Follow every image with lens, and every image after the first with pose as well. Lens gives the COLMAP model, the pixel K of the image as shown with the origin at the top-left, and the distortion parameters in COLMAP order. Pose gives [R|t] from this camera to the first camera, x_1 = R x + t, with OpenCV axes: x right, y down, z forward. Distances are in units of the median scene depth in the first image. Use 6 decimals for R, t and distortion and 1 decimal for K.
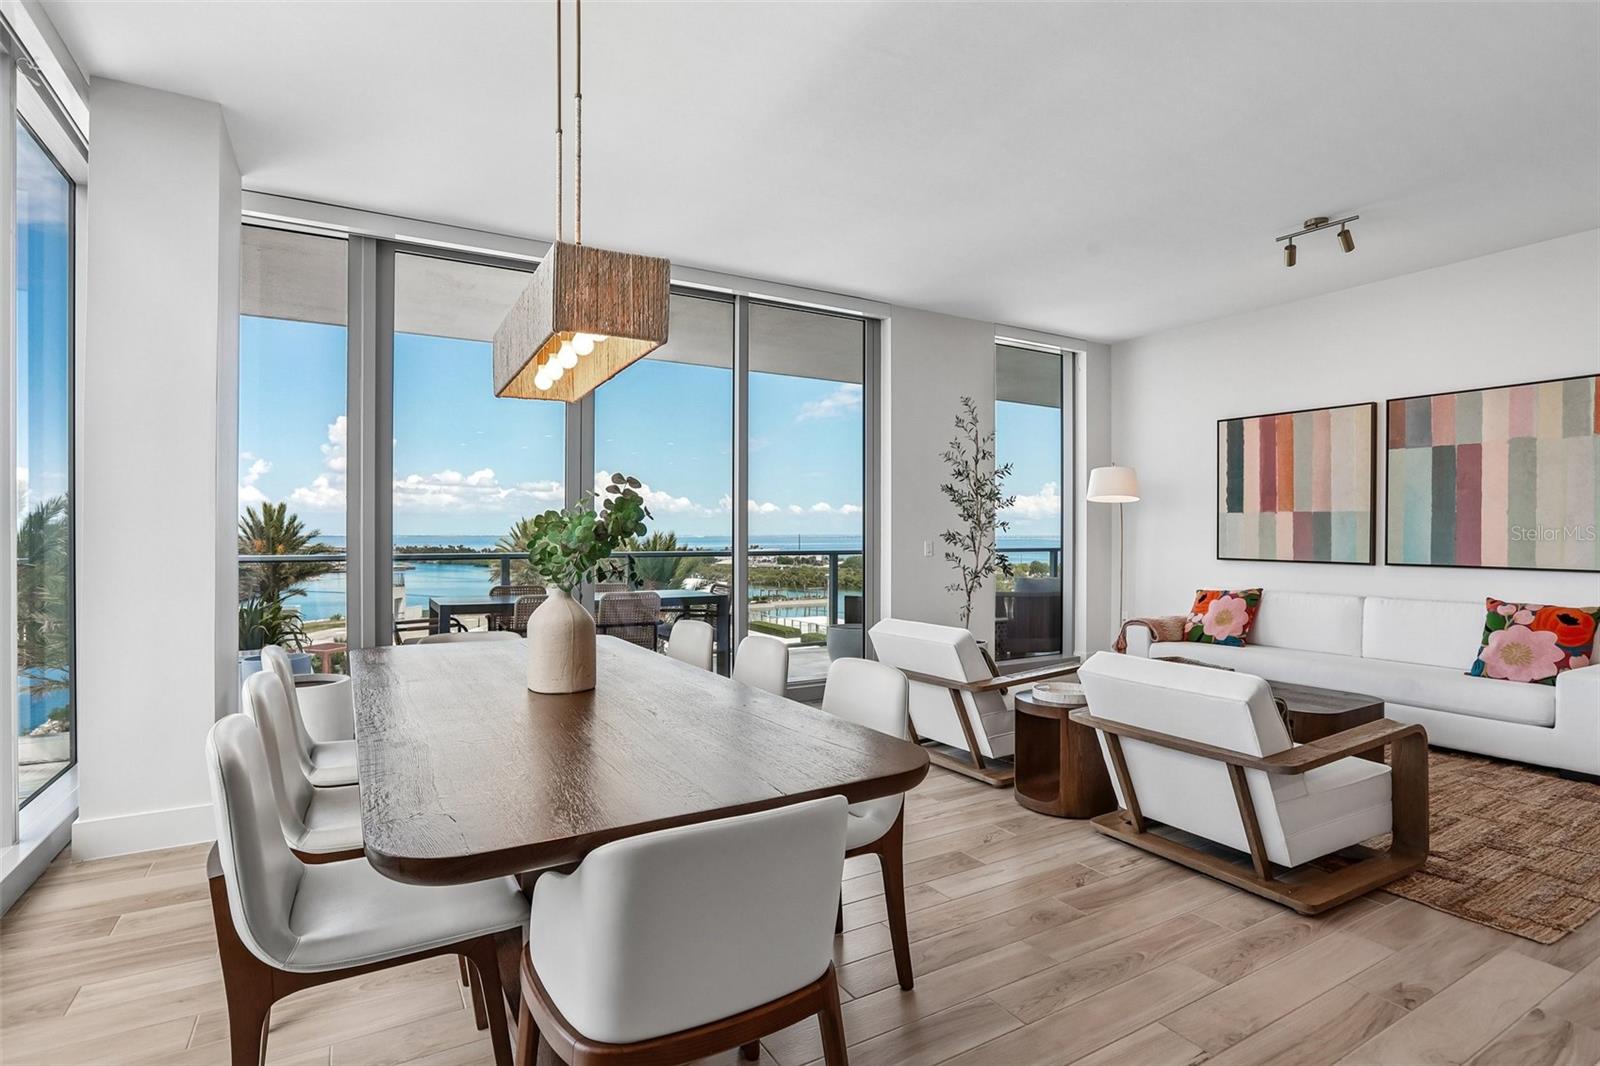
lens RADIAL K [[778.7, 0, 800.0], [0, 778.7, 533.0], [0, 0, 1]] dist [-0.034035, 0.010352]
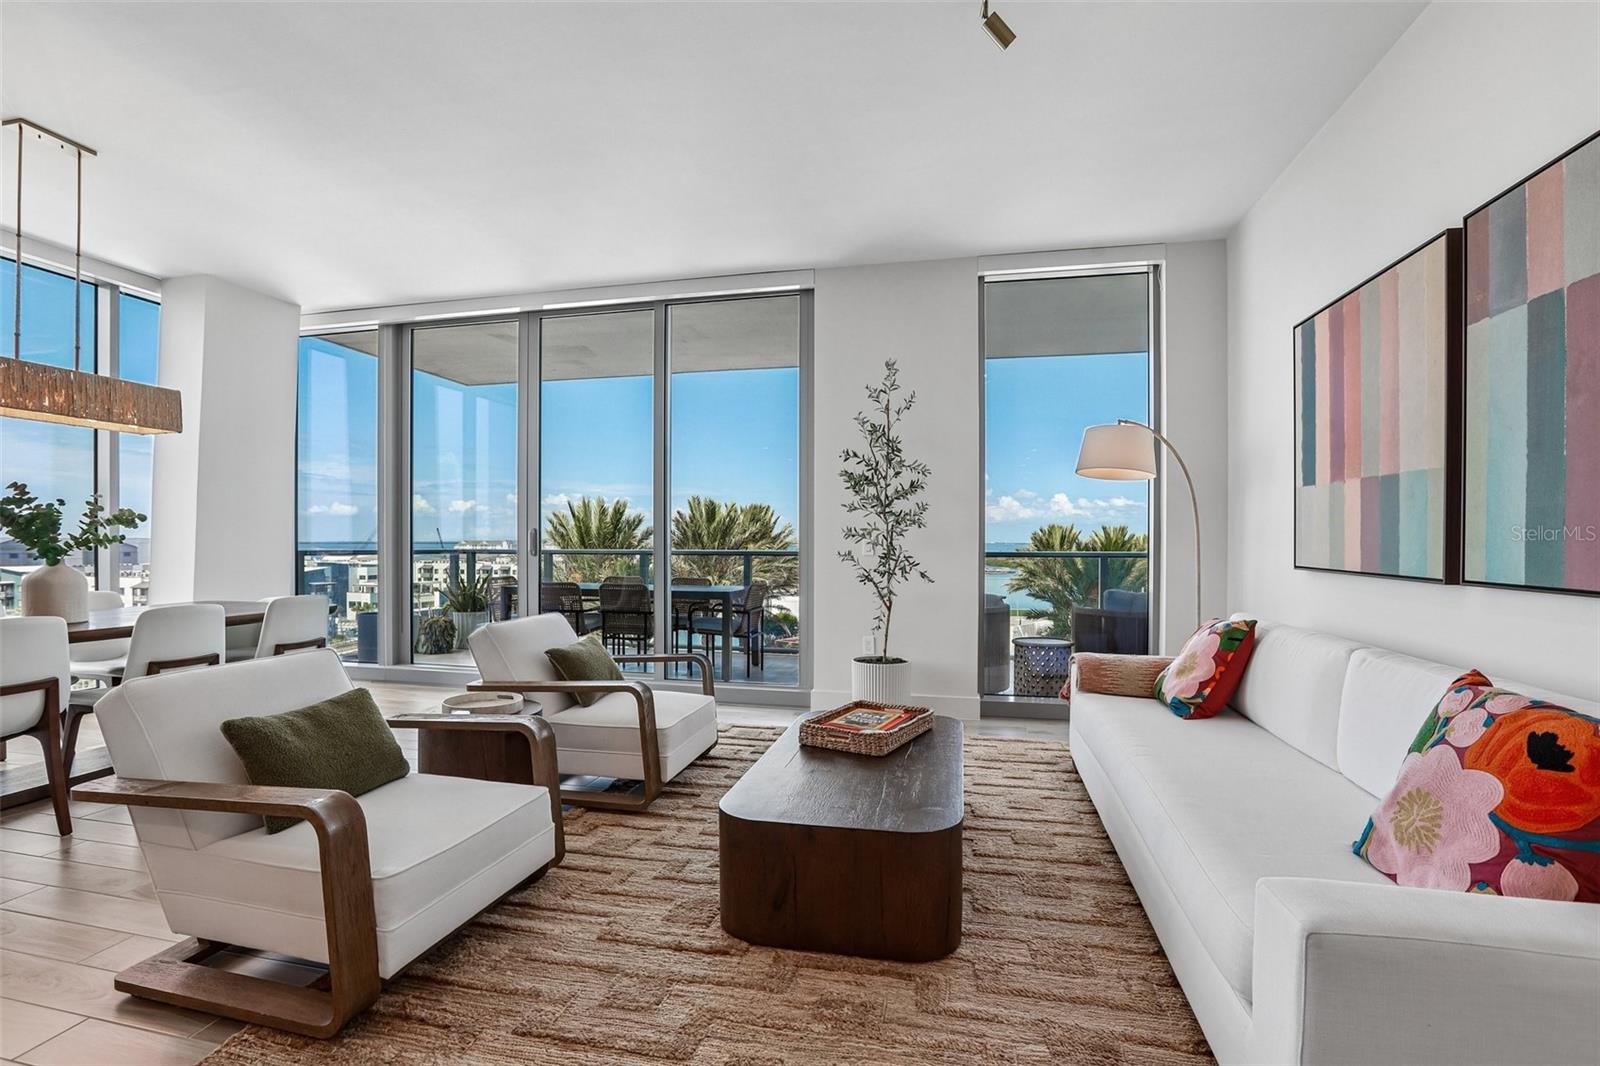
lens RADIAL K [[732.4, 0, 795.0], [0, 732.4, 542.1], [0, 0, 1]] dist [-0.029233, 0.001256]
pose [[0.732338, 0.003591, -0.680932, 0.735925], [-0.003038, 0.999993, 0.002006, 0.016920], [0.680935, 0.000600, 0.732344, 0.410799]]
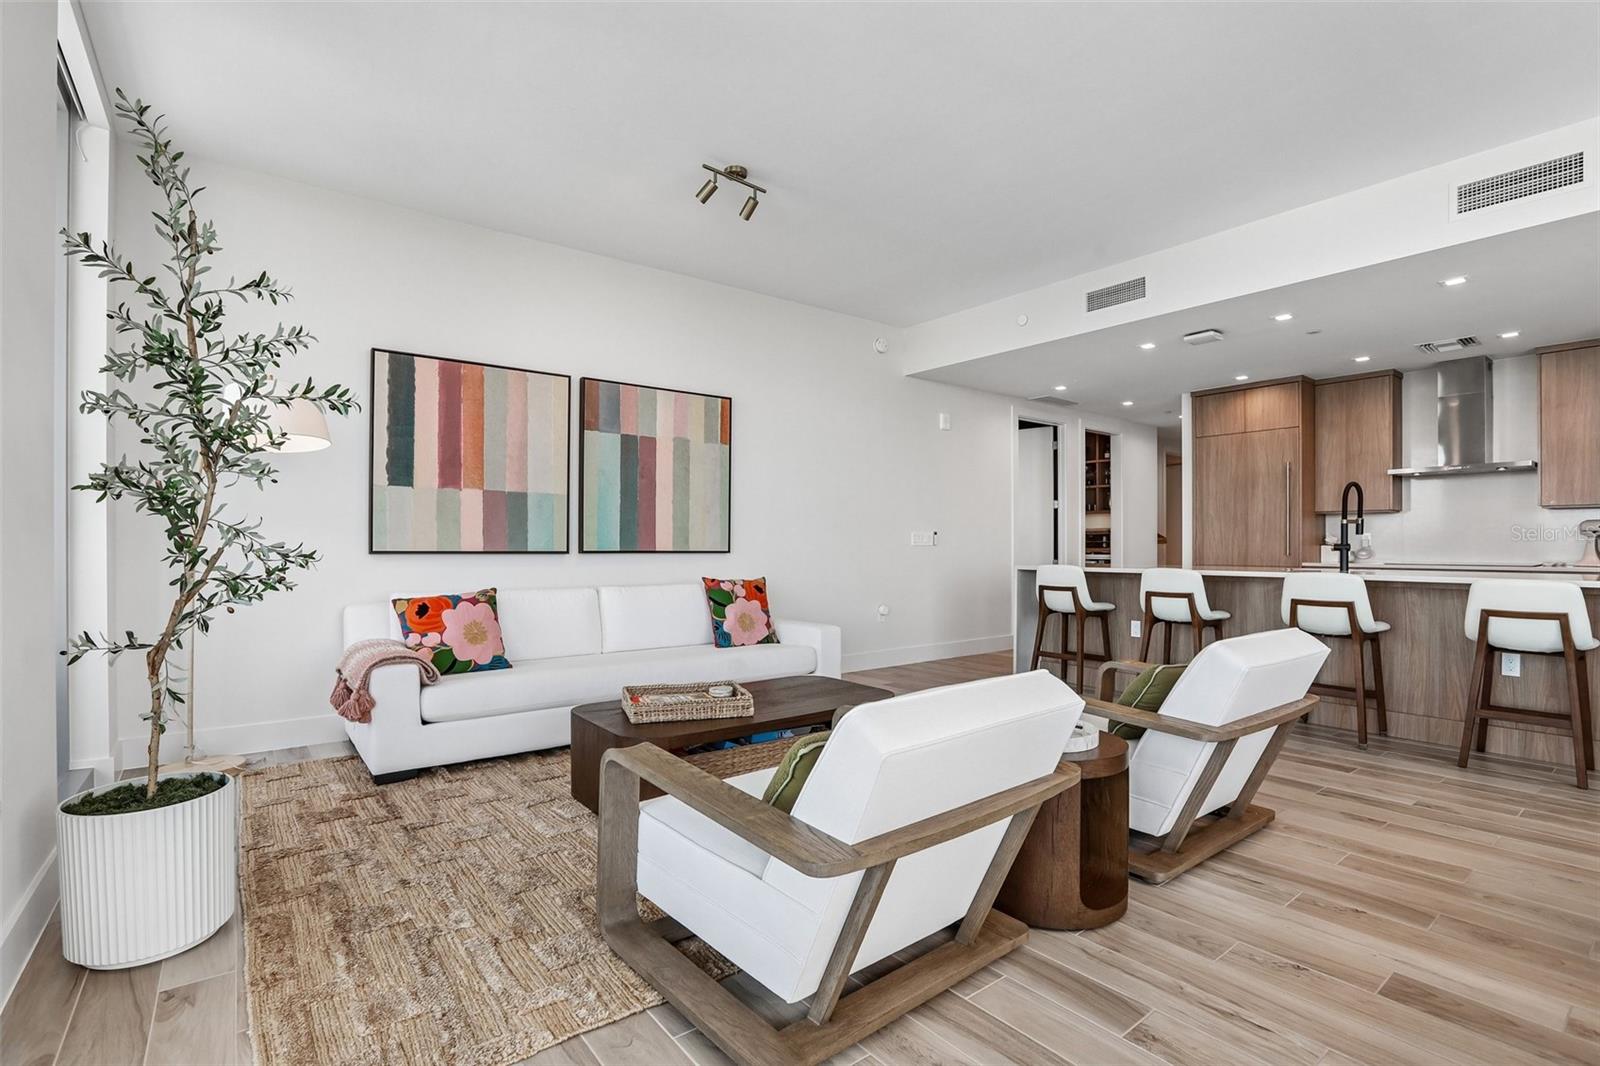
lens RADIAL K [[754.5, 0, 785.6], [0, 754.5, 540.8], [0, 0, 1]] dist [-0.059135, 0.020685]
pose [[-0.118907, 0.004029, 0.992897, -0.168424], [-0.000521, 0.999991, -0.004120, 0.029534], [-0.992905, -0.001007, -0.118904, 0.831468]]
